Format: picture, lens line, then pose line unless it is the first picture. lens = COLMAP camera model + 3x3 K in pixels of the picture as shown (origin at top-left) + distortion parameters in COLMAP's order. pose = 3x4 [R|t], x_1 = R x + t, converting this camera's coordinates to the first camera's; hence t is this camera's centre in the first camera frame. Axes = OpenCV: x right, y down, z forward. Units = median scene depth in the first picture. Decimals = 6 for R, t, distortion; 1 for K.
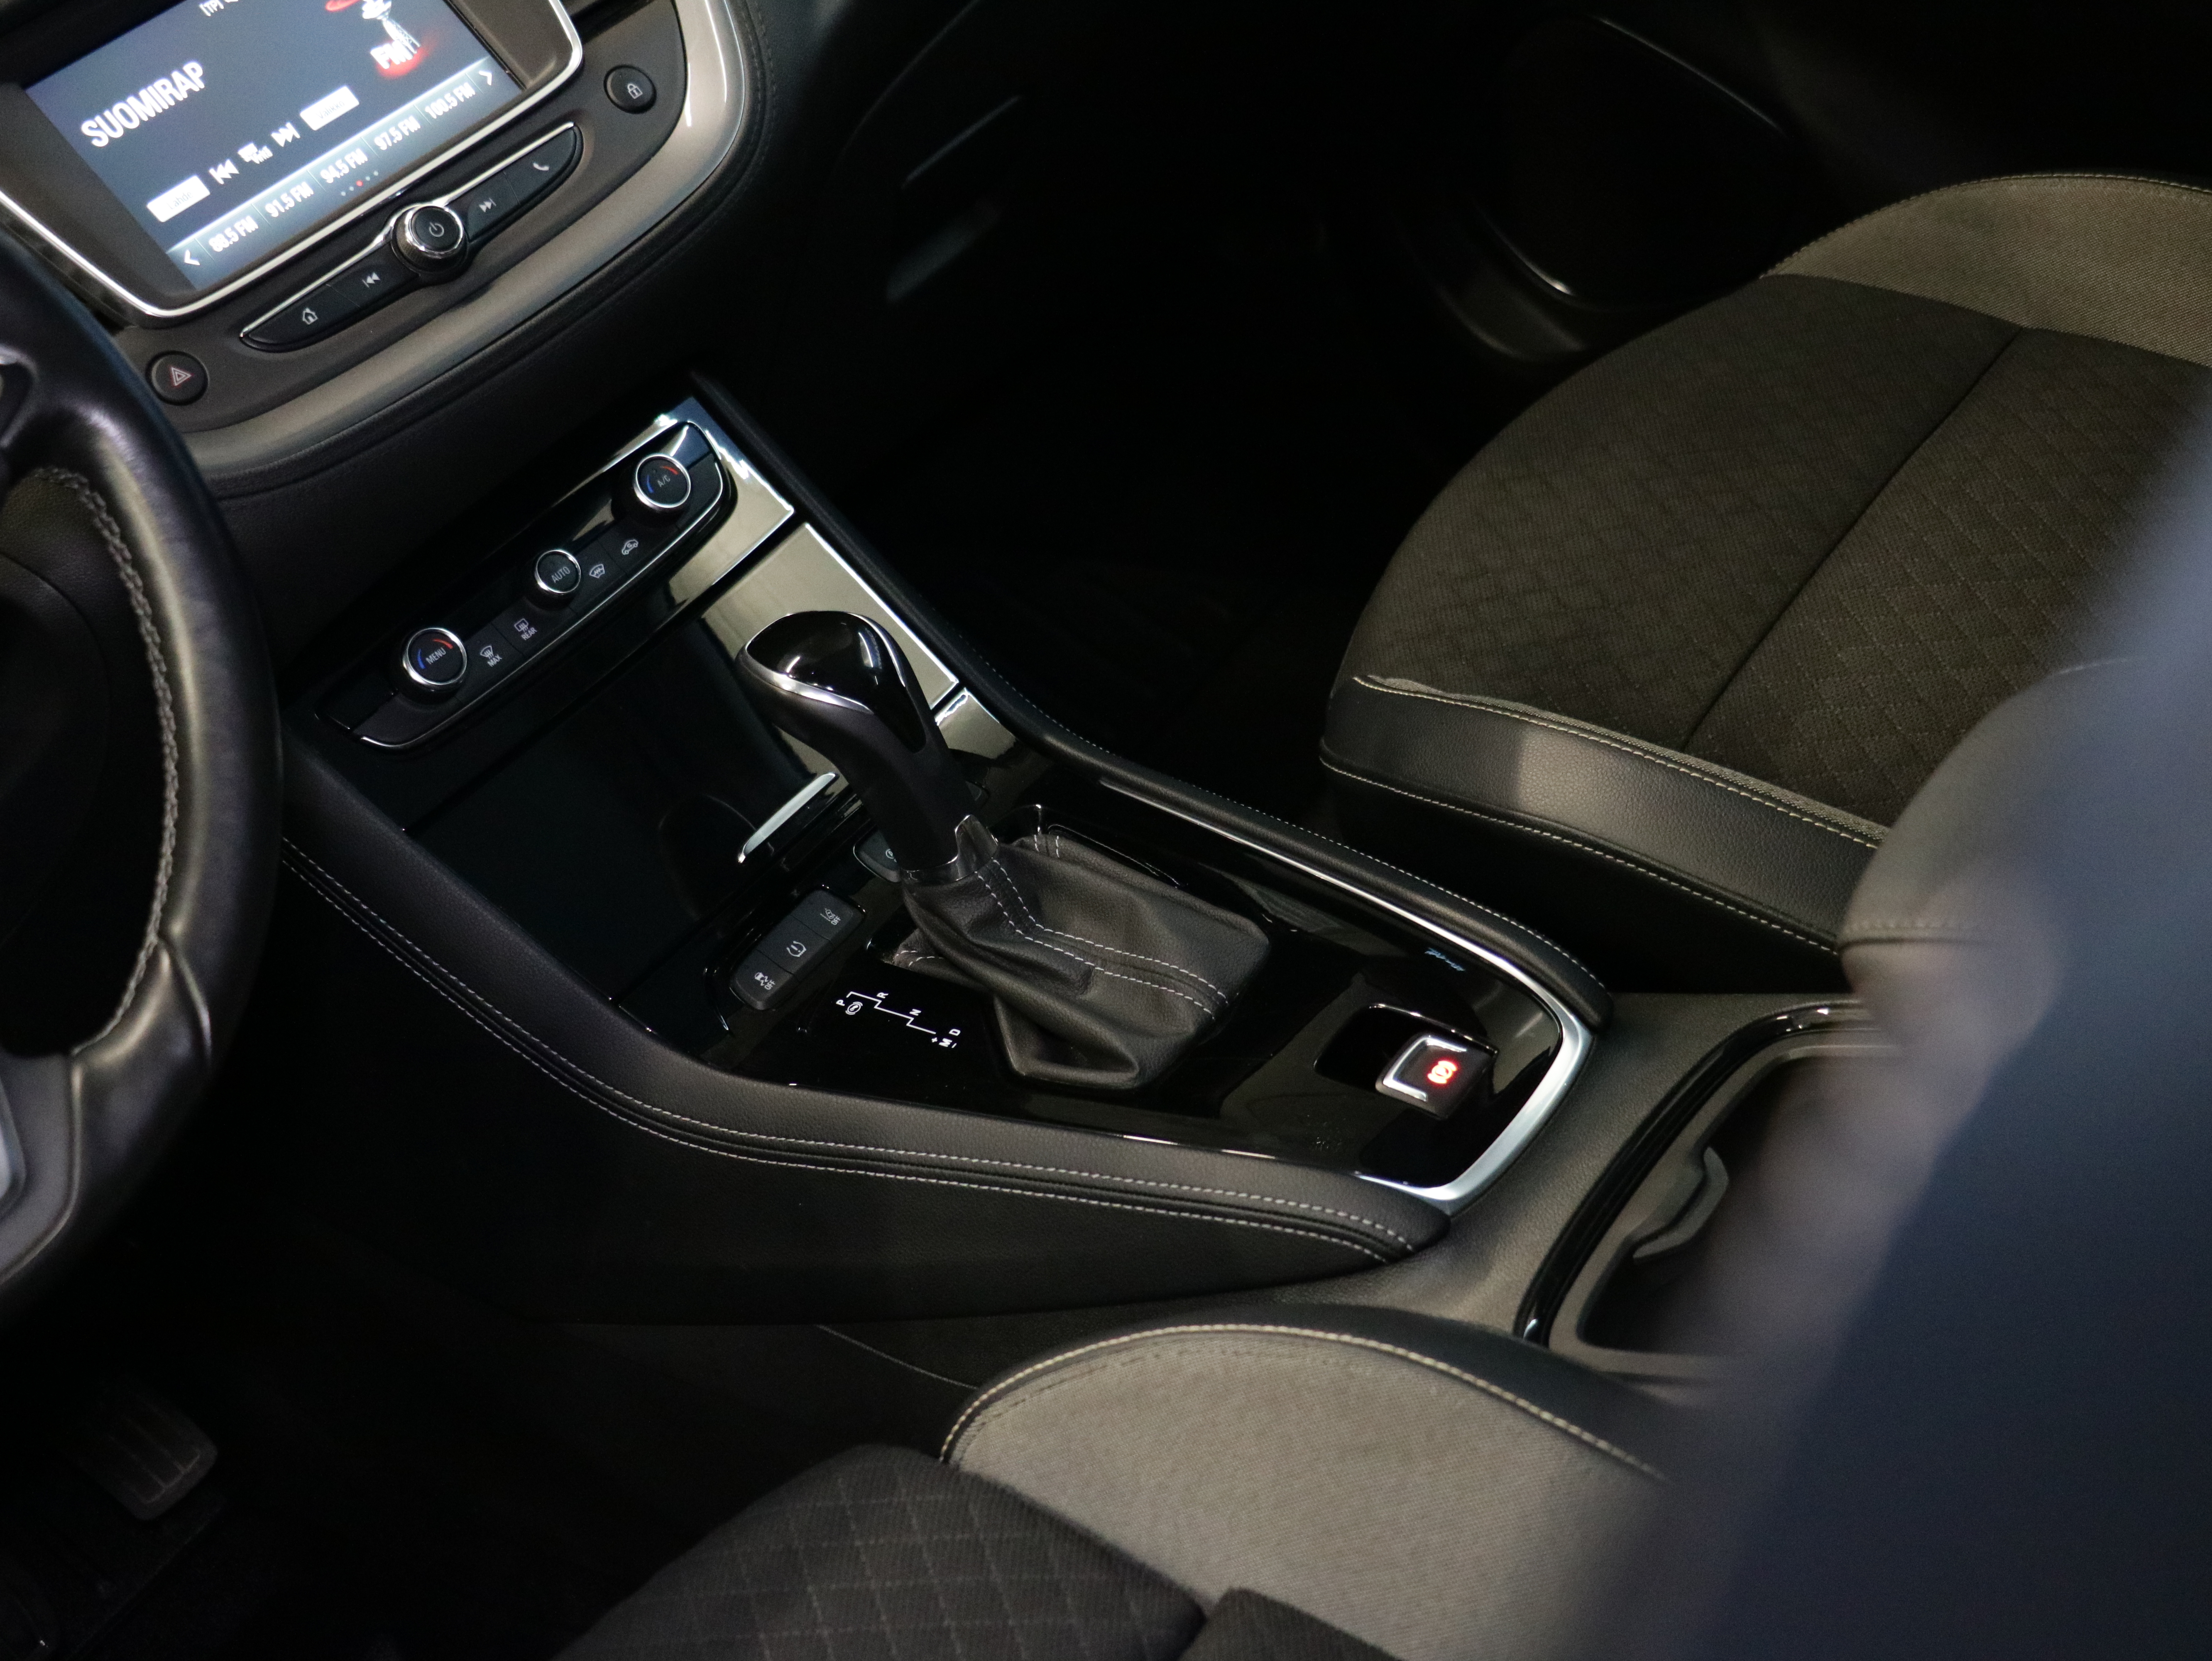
lens RADIAL K [[3208.4, 0, 1112.9], [0, 3208.4, 824.6], [0, 0, 1]] dist [-0.001207, 0.000000]
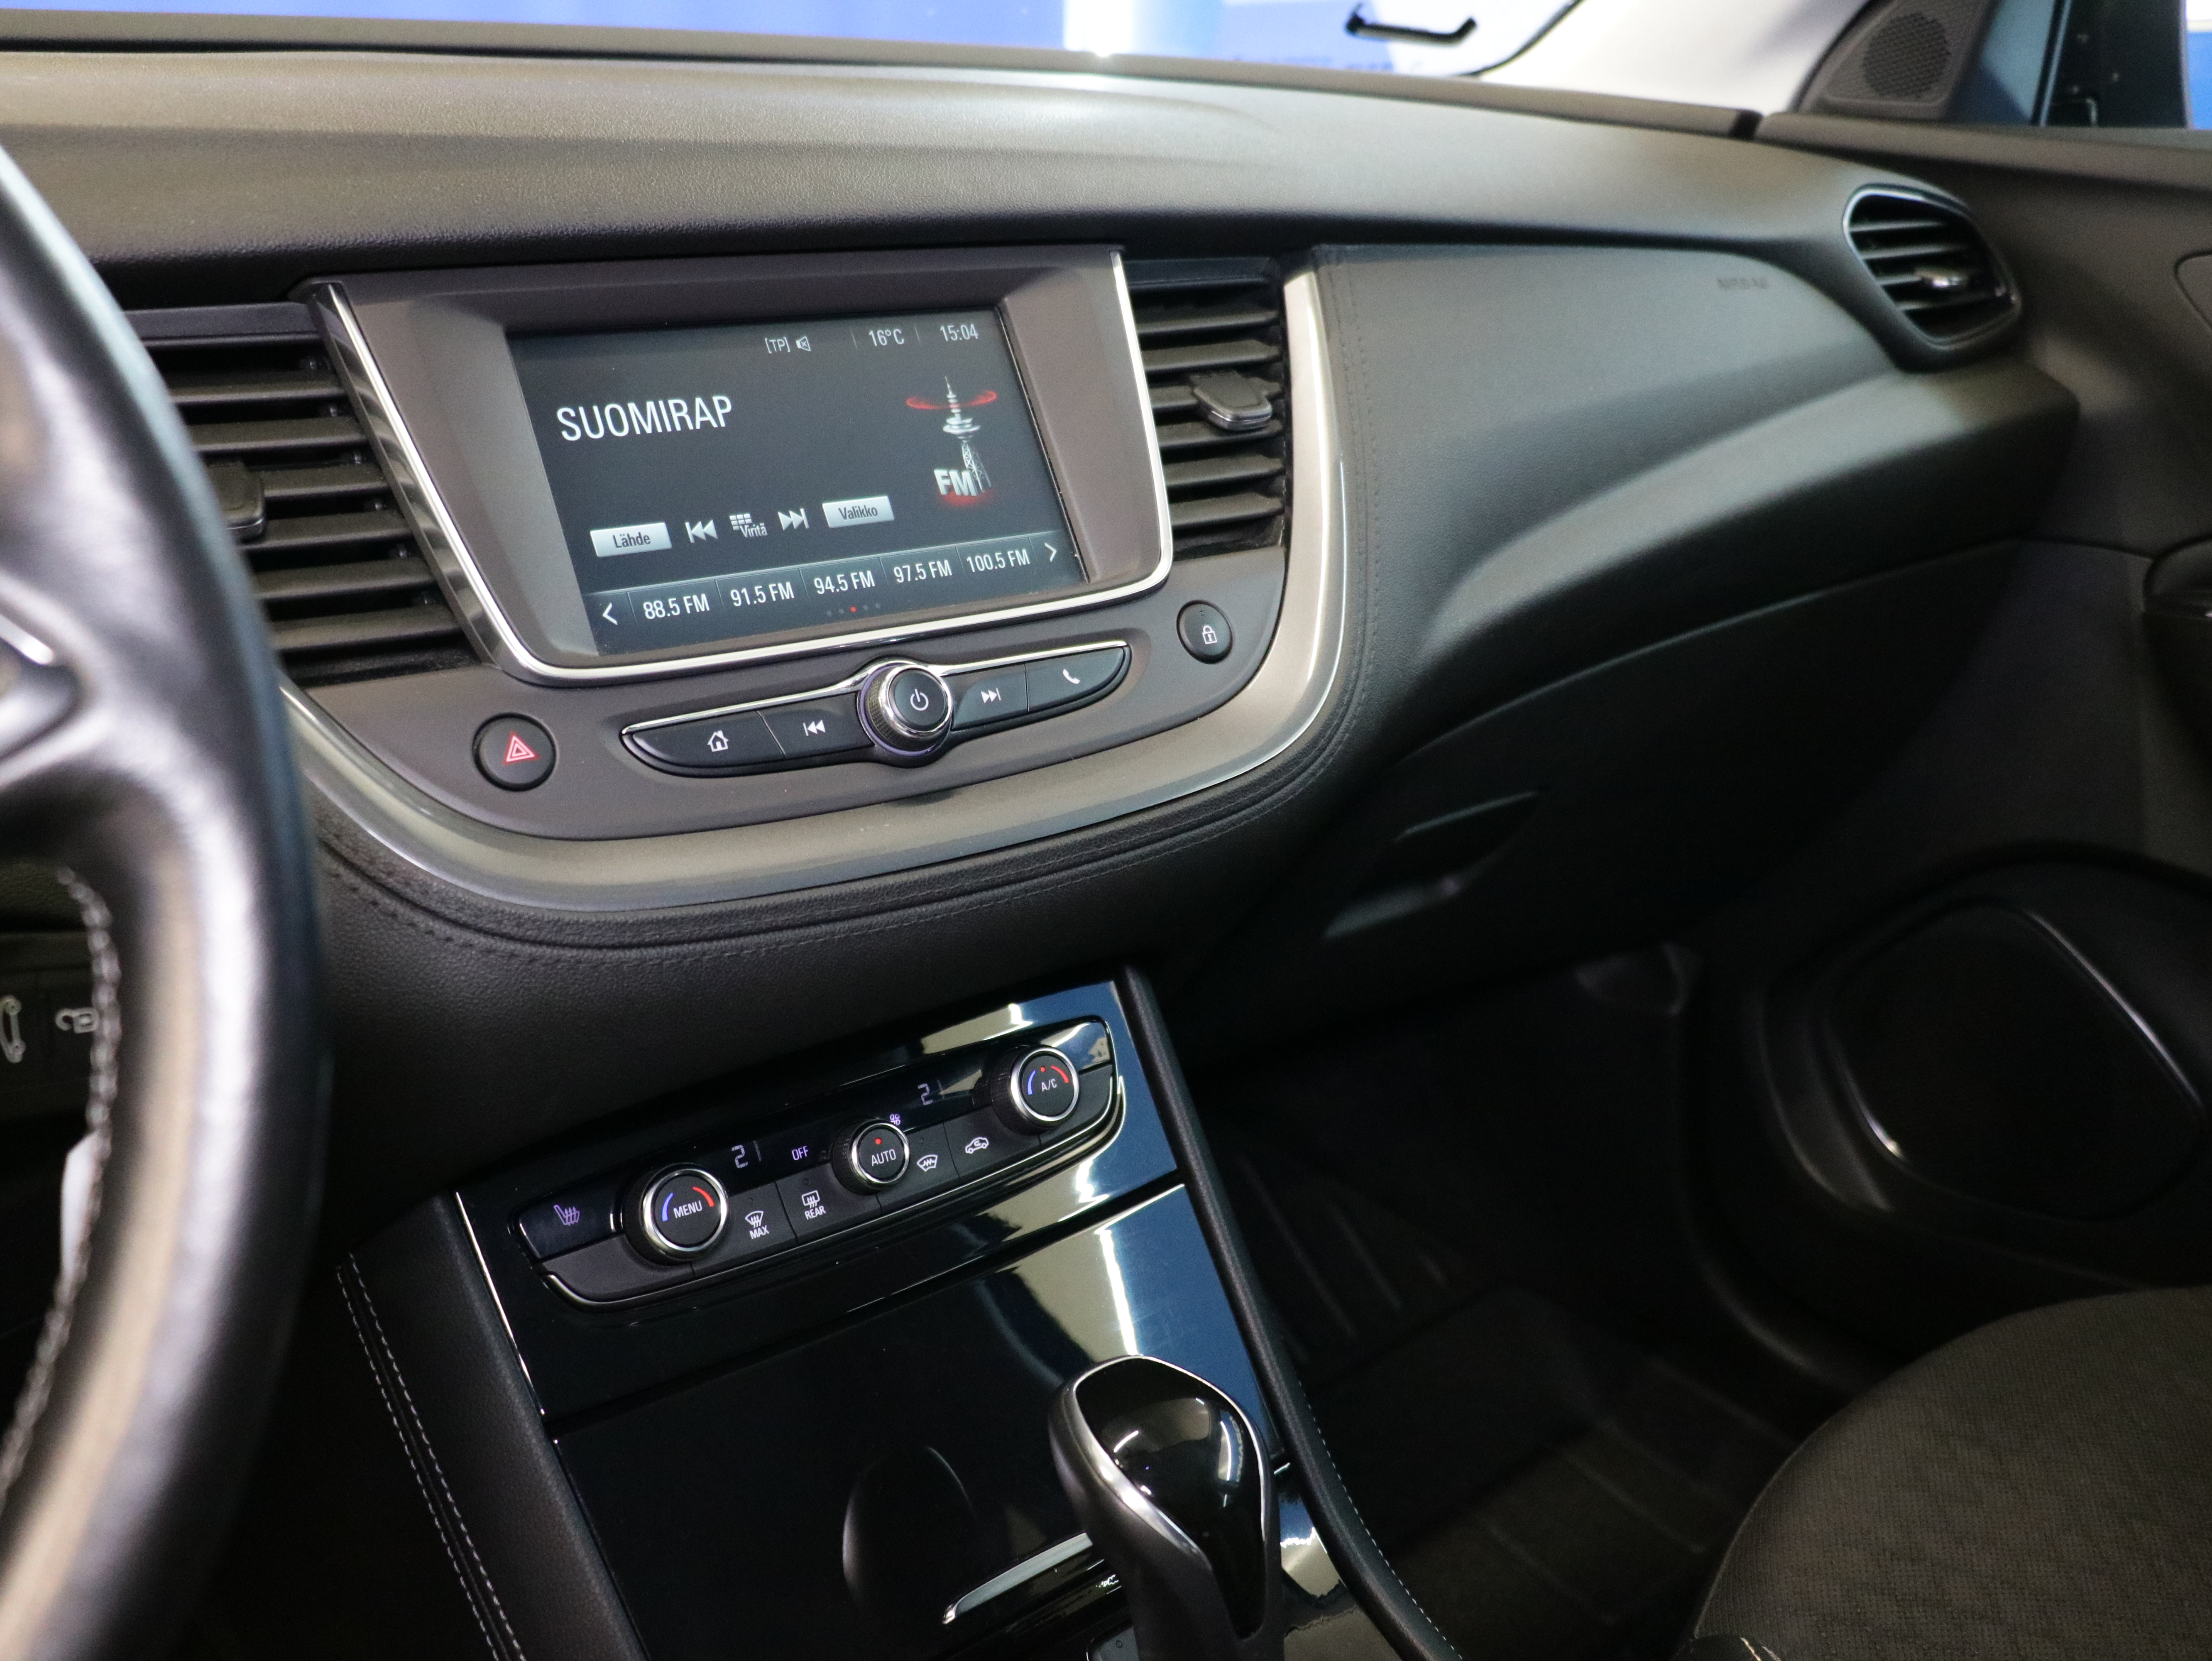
lens RADIAL K [[2020.9, 0, 1100.3], [0, 2020.9, 816.9], [0, 0, 1]] dist [-0.020273, 0.000000]
pose [[0.919404, 0.383305, -0.088173, -0.117224], [-0.392637, 0.907615, -0.148563, -0.104973], [0.023082, 0.171210, 0.984964, 0.527447]]
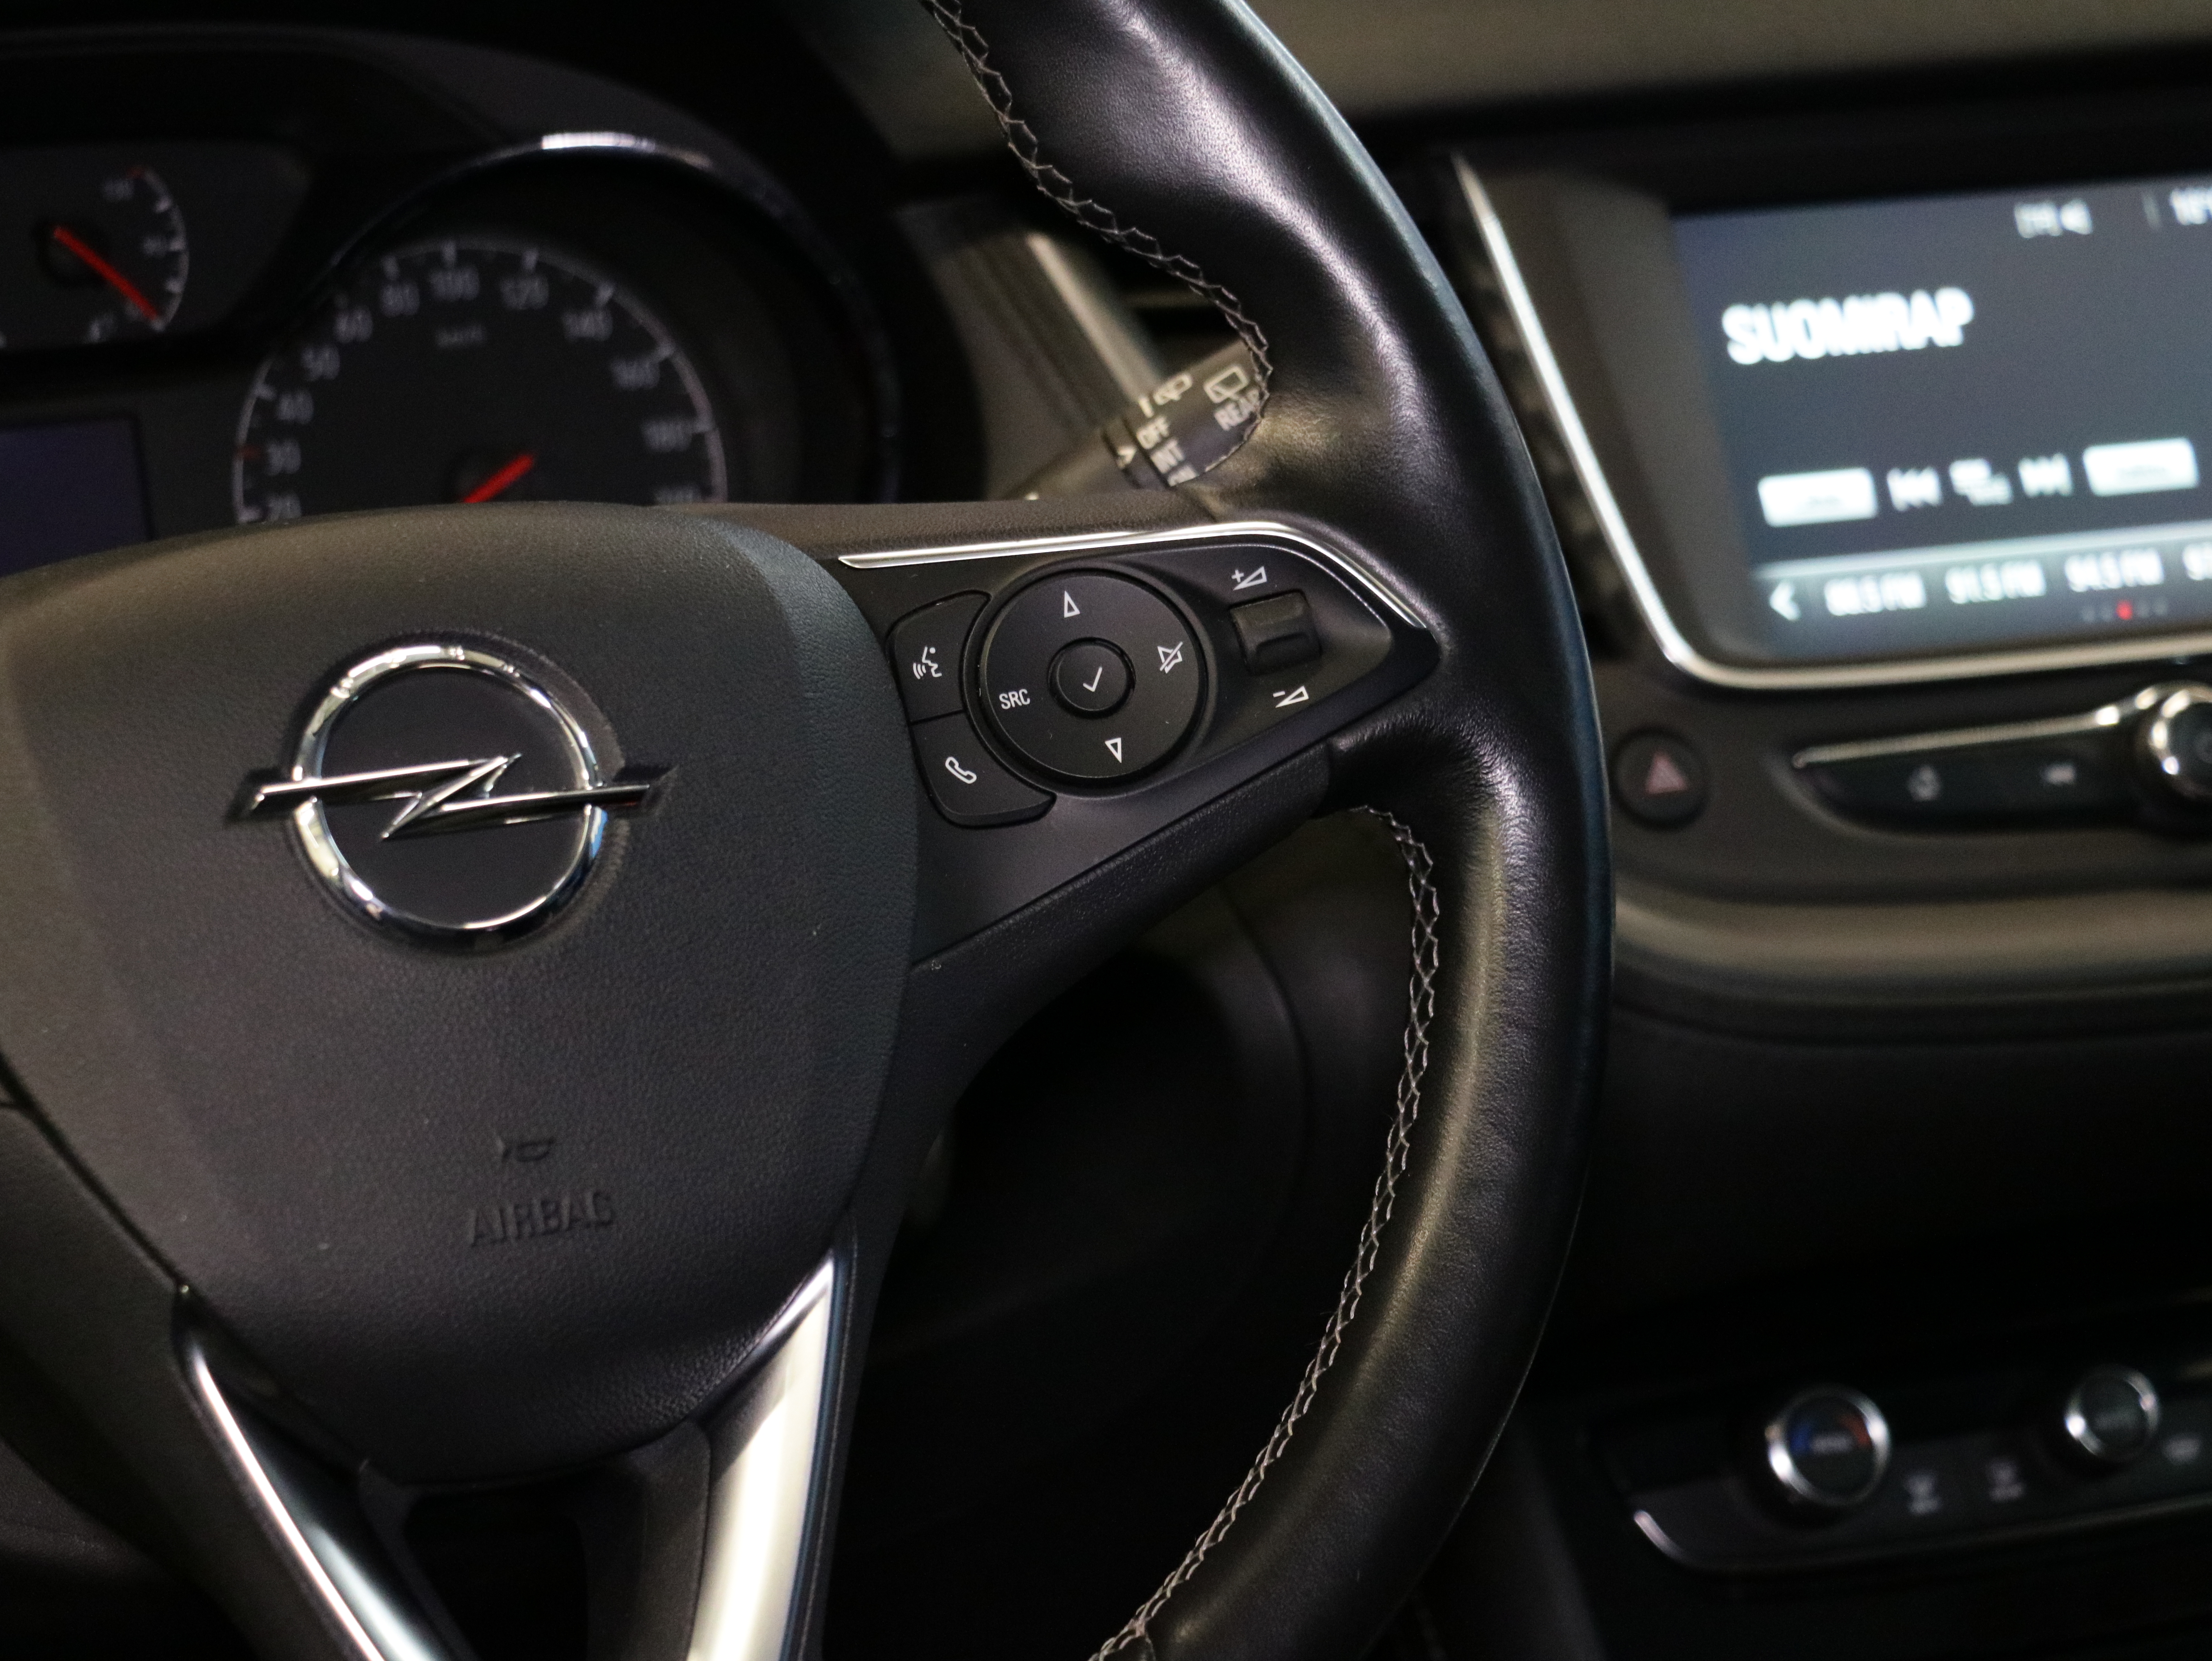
lens RADIAL K [[6245.7, 0, 1094.0], [0, 6245.7, 840.7], [0, 0, 1]] dist [-0.031078, 0.000000]
pose [[0.832033, 0.429631, -0.350910, 0.005930], [-0.484480, 0.870907, -0.082457, 0.004369], [0.270184, 0.238616, 0.932772, -0.016443]]
